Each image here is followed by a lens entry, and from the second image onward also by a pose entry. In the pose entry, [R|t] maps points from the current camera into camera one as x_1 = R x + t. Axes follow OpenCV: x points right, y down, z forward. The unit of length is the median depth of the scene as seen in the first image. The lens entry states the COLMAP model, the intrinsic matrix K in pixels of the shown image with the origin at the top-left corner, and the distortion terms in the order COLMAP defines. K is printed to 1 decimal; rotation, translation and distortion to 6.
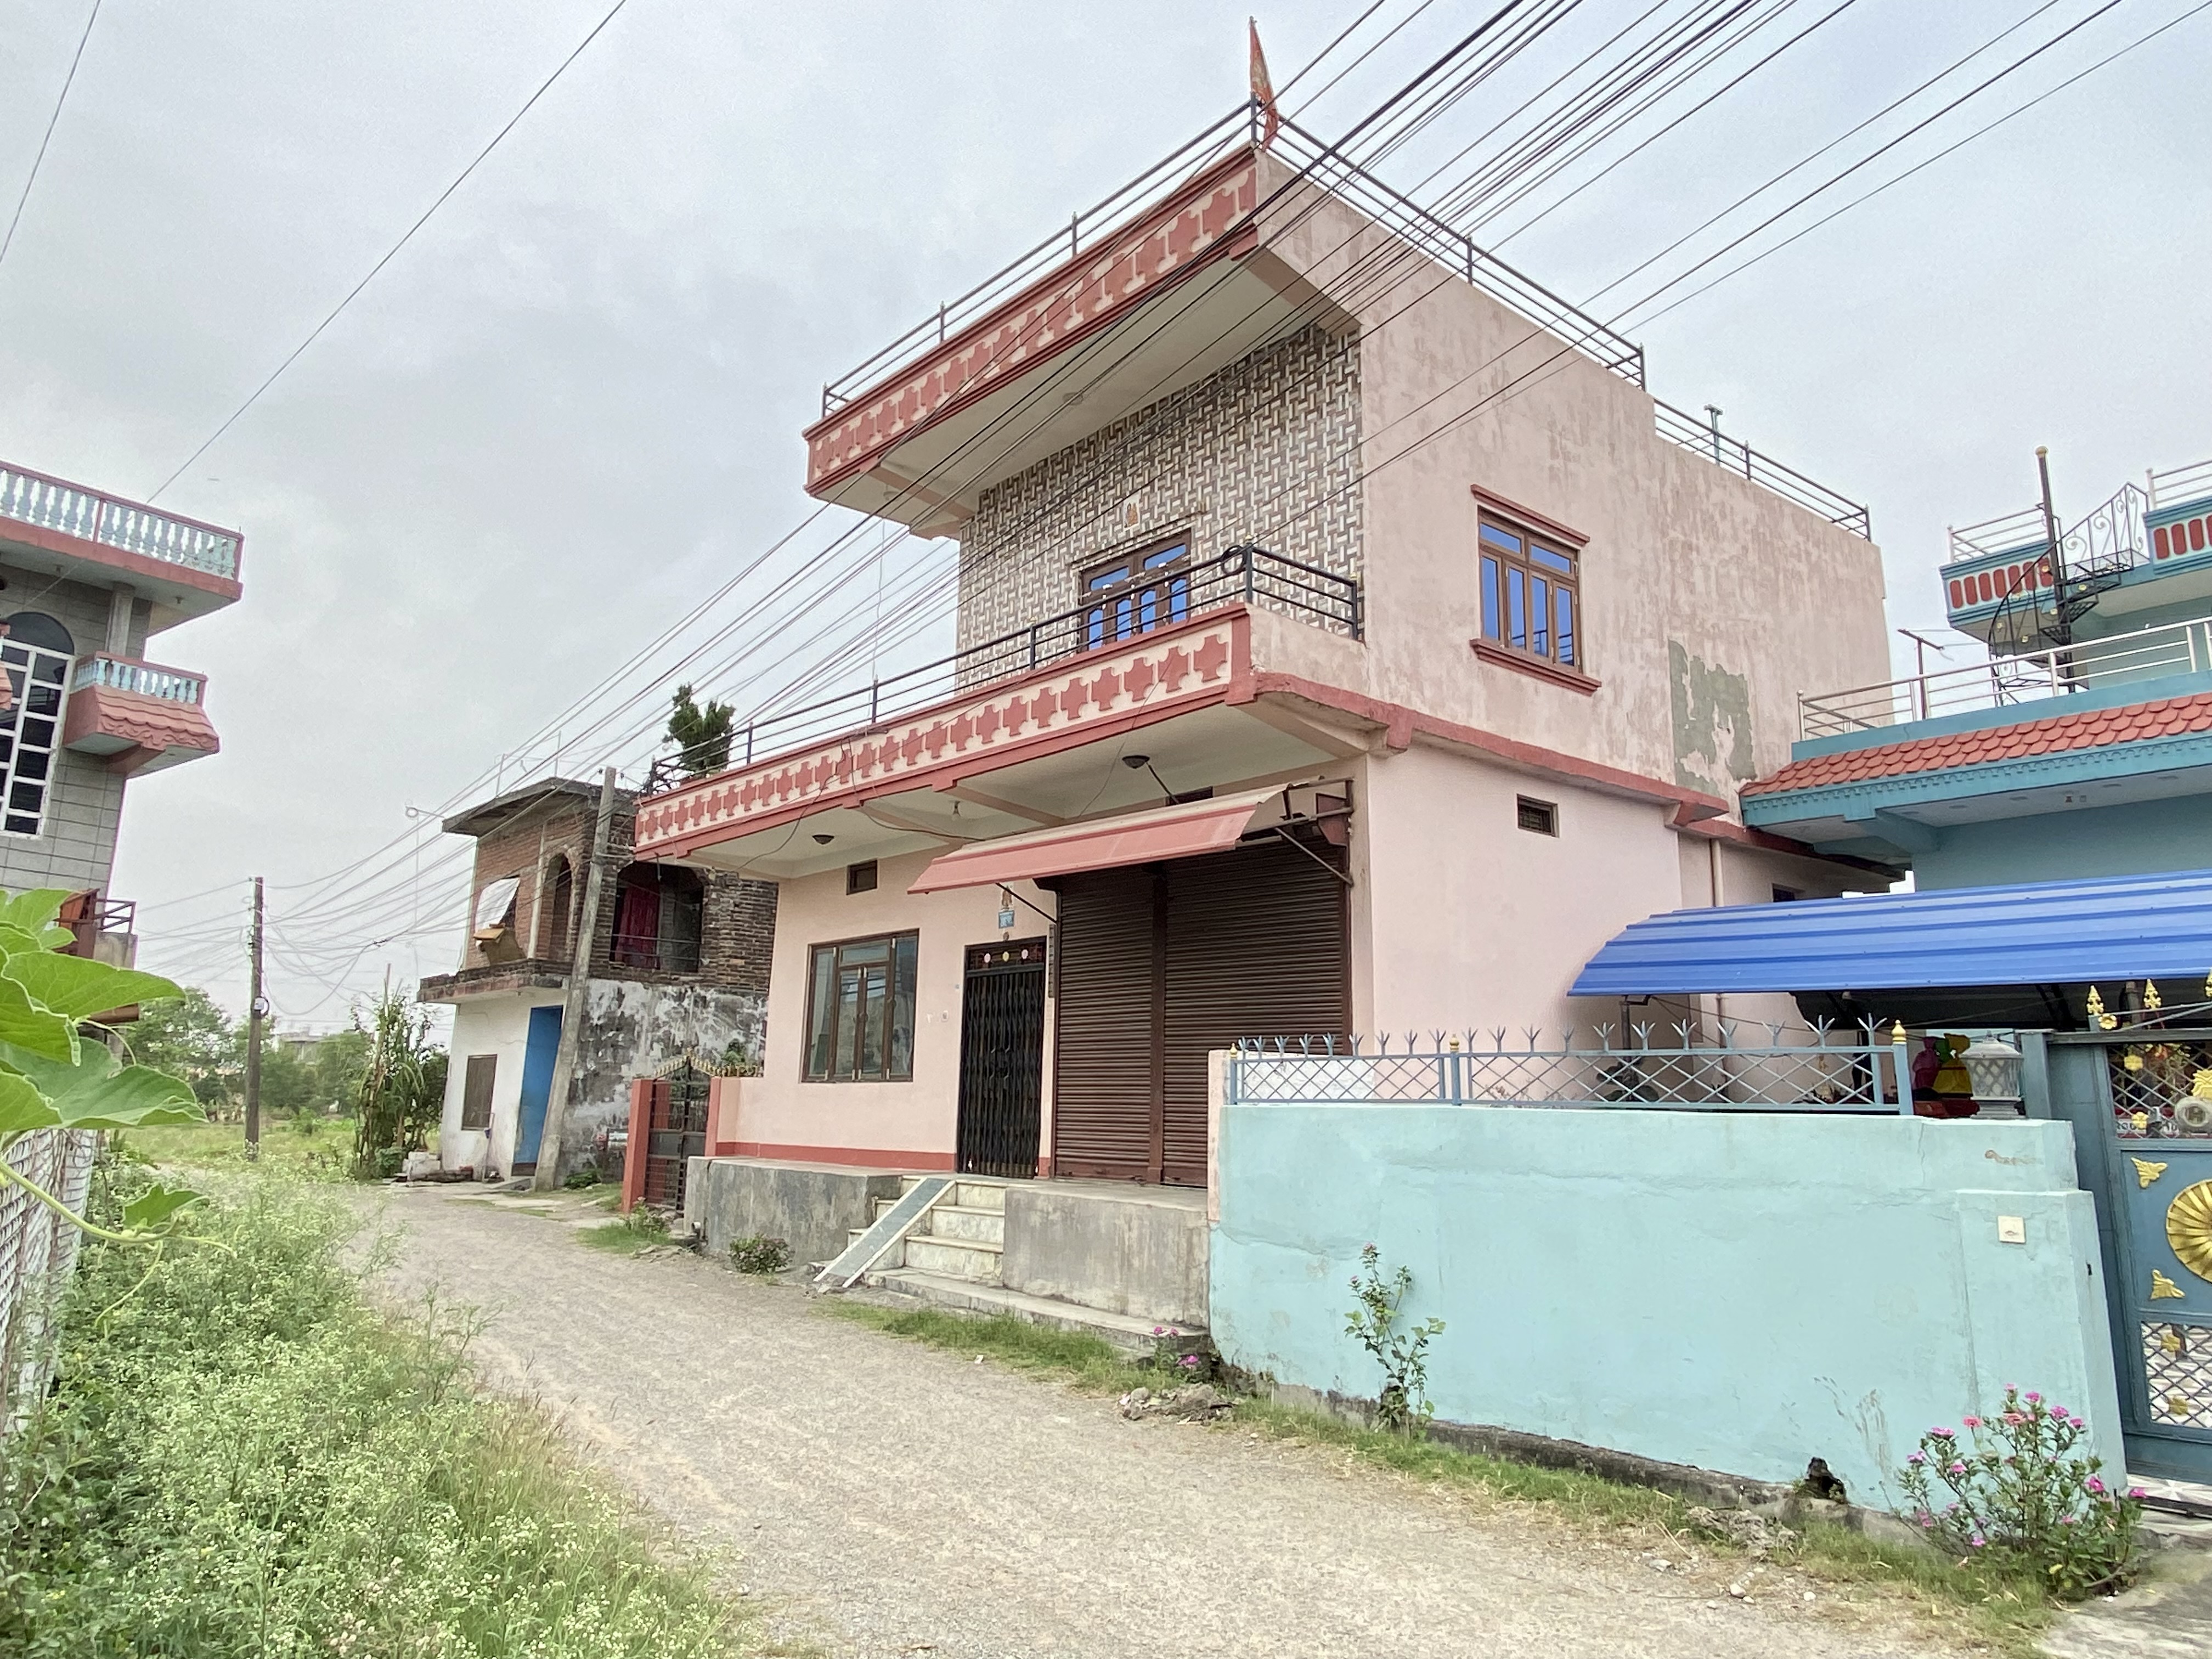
lens RADIAL K [[1480.2, 0, 1109.3], [0, 1480.2, 822.0], [0, 0, 1]] dist [0.099742, -0.110961]
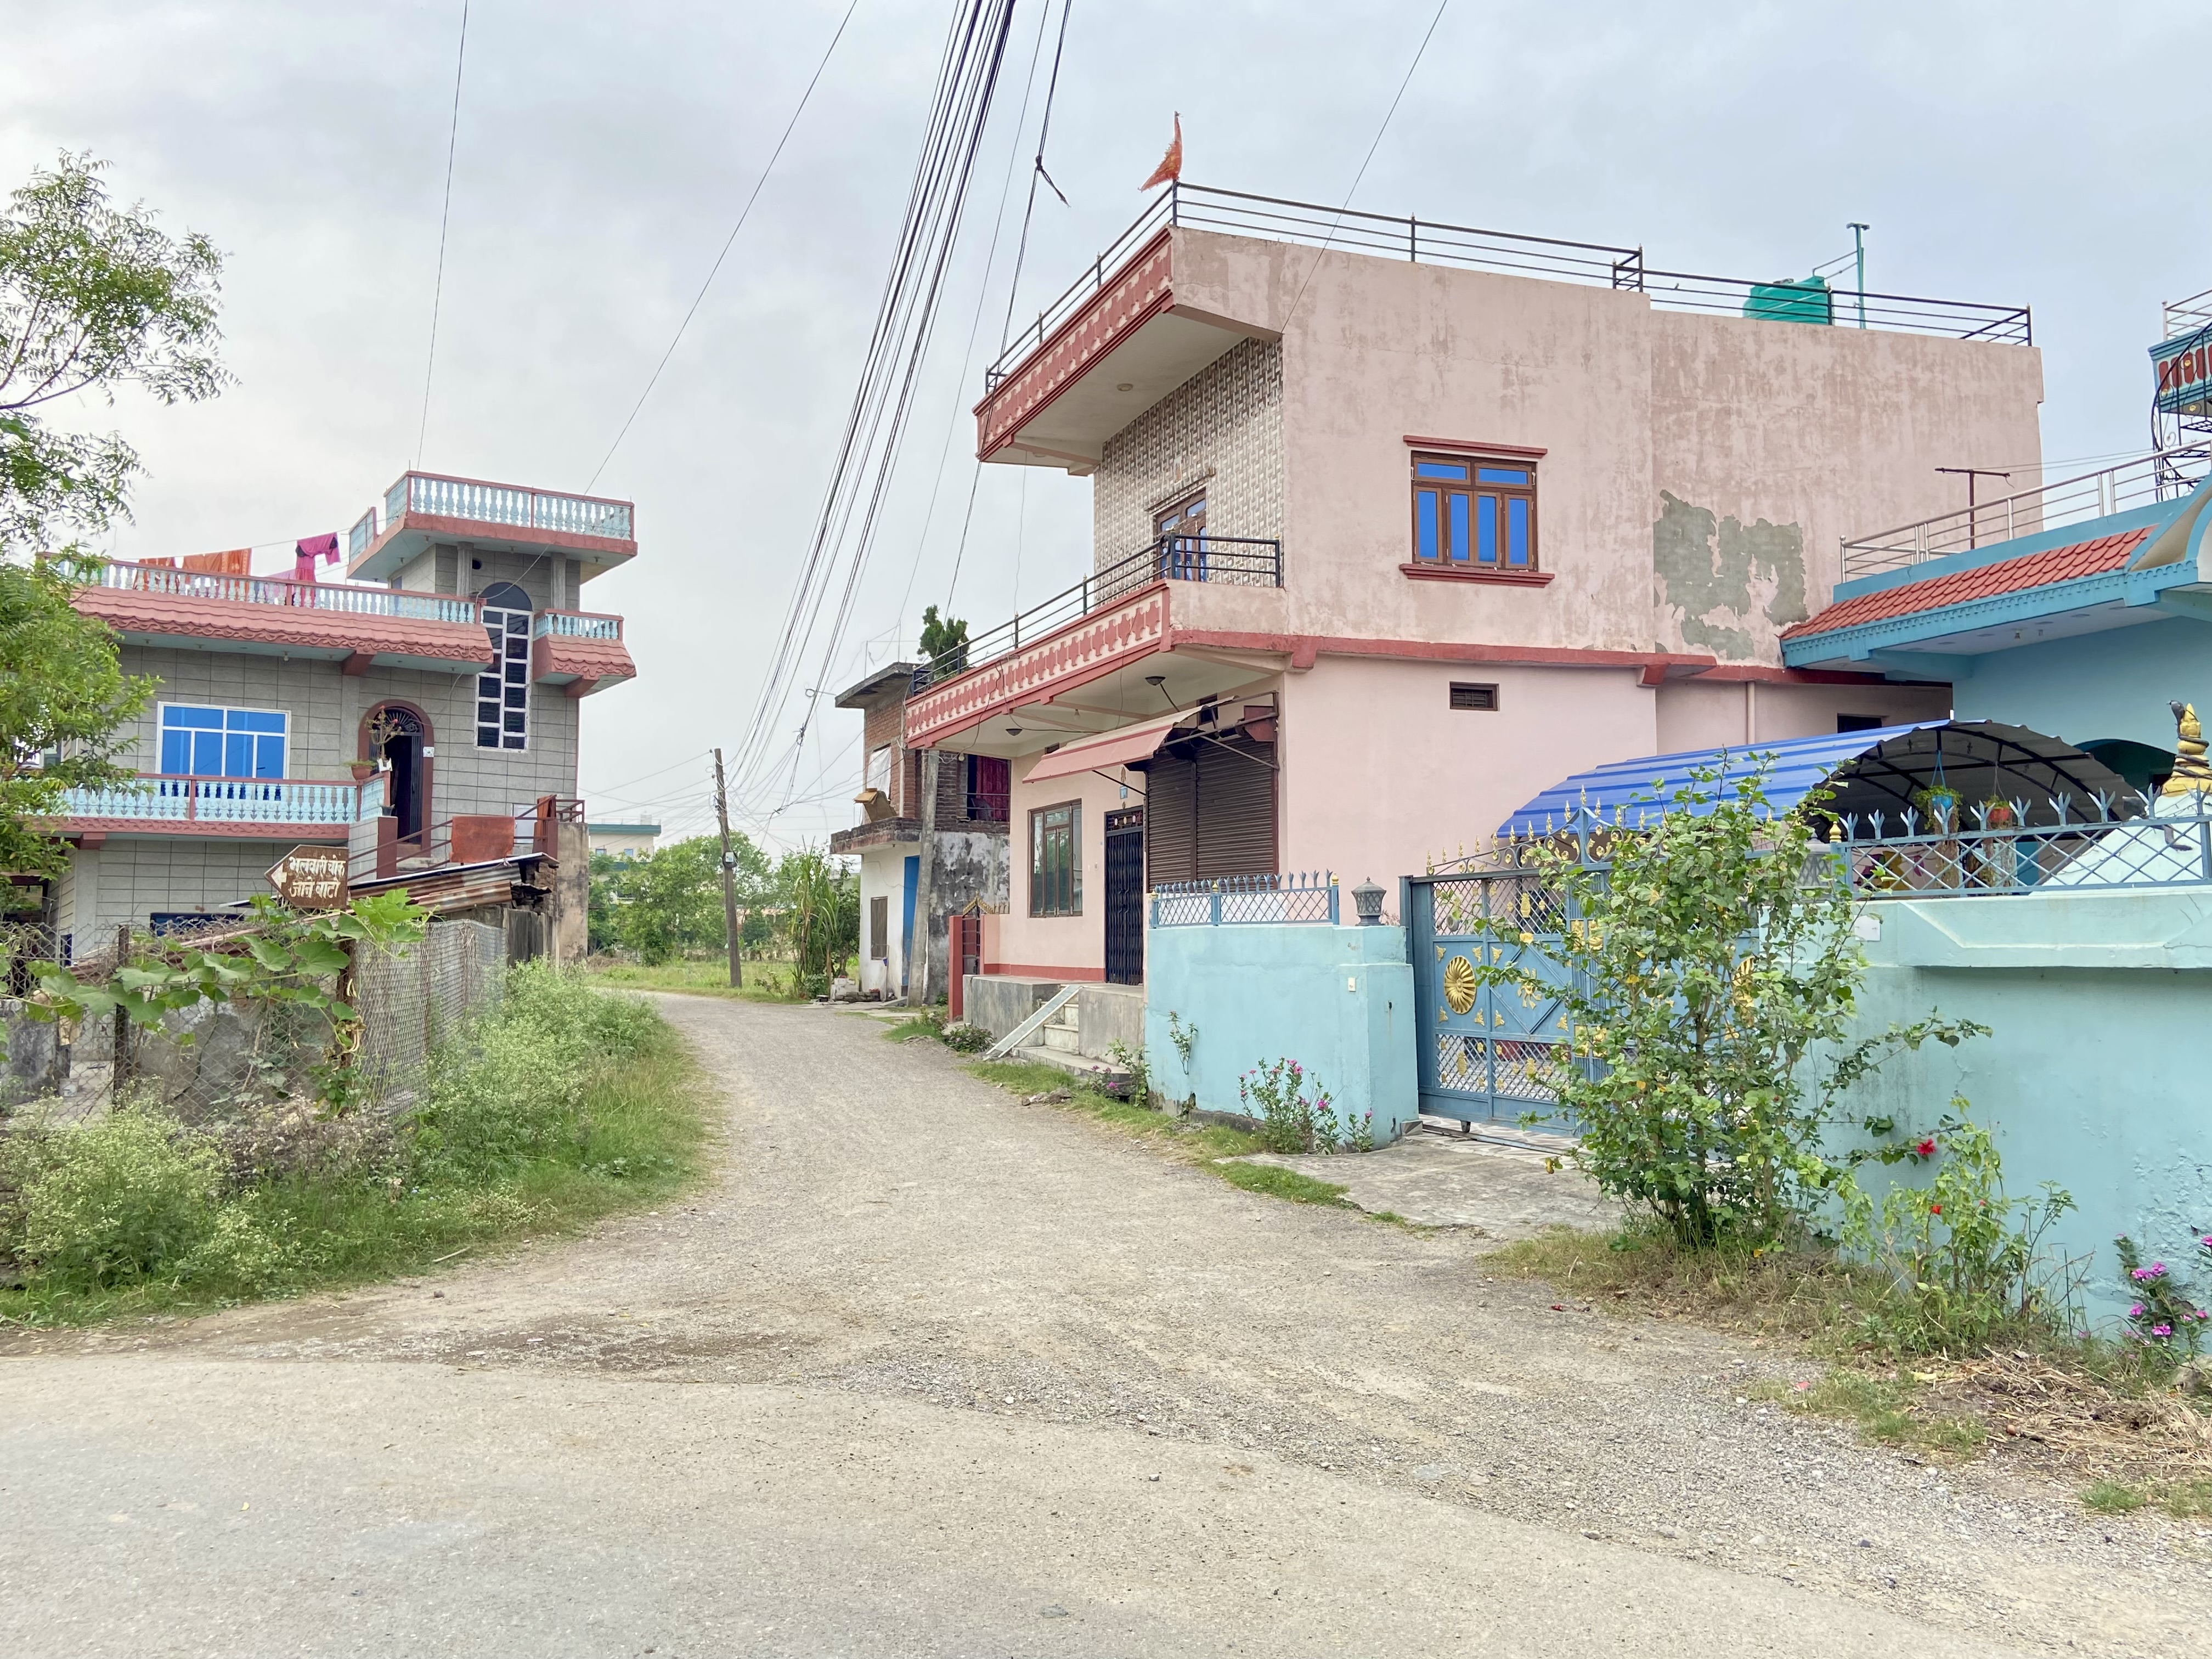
lens RADIAL K [[1805.2, 0, 1106.0], [0, 1805.2, 829.5], [0, 0, 1]] dist [0.127994, -0.135918]
pose [[0.937732, -0.042019, -0.344809, 0.413999], [0.086387, 0.989679, 0.114332, -0.075709], [0.336446, -0.137000, 0.931684, -0.436754]]
